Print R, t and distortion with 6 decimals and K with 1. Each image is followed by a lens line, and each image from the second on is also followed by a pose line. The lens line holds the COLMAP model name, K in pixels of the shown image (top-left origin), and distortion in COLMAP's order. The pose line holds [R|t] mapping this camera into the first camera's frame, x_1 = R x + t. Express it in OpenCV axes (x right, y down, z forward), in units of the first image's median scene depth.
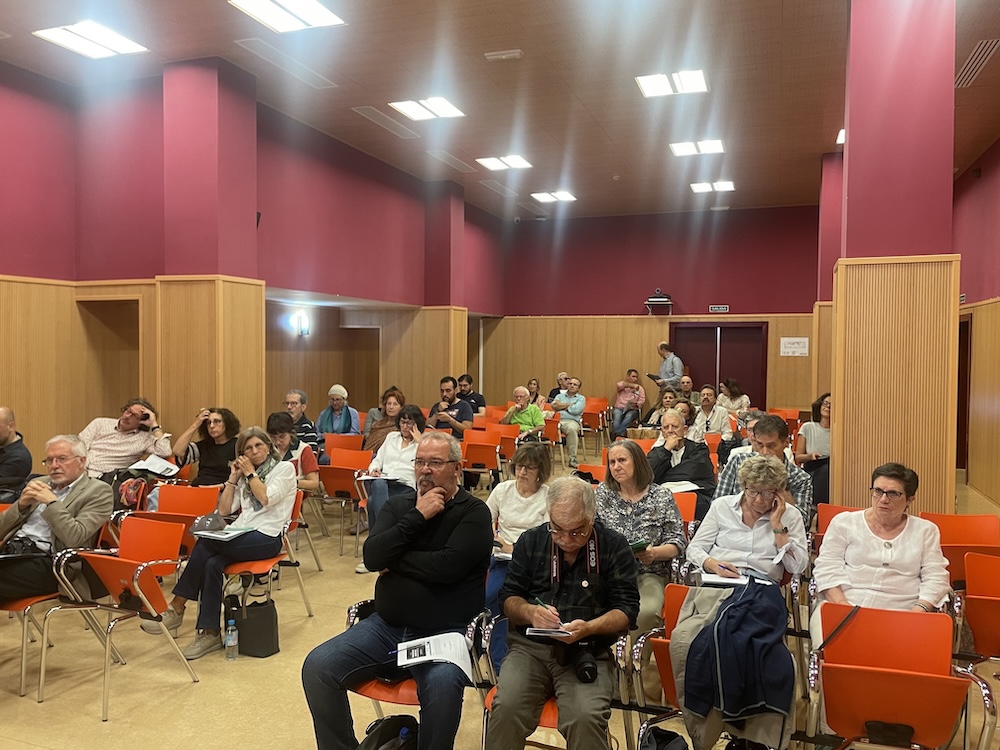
lens RADIAL K [[794.2, 0, 500.0], [0, 794.2, 375.0], [0, 0, 1]] dist [0.120578, -0.170669]
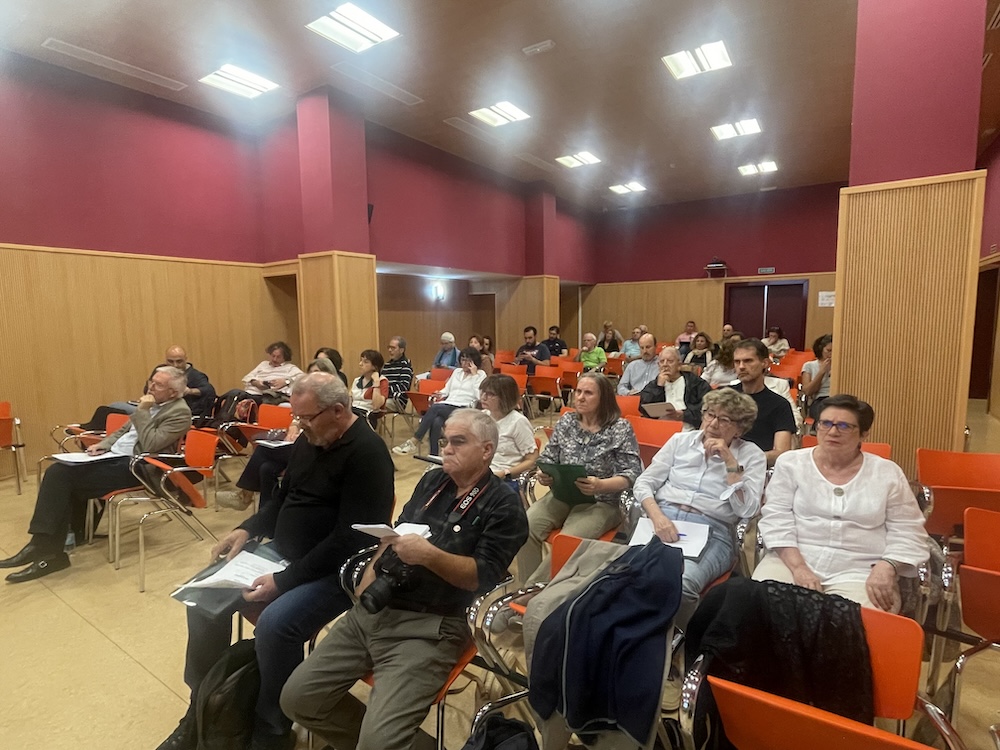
lens RADIAL K [[511.9, 0, 500.0], [0, 511.9, 375.0], [0, 0, 1]] dist [0.000095, 0.000626]
pose [[0.969479, 0.004381, -0.245136, 0.123998], [0.015883, 0.996618, 0.080625, 0.017929], [0.244660, -0.082057, 0.966131, 0.200742]]
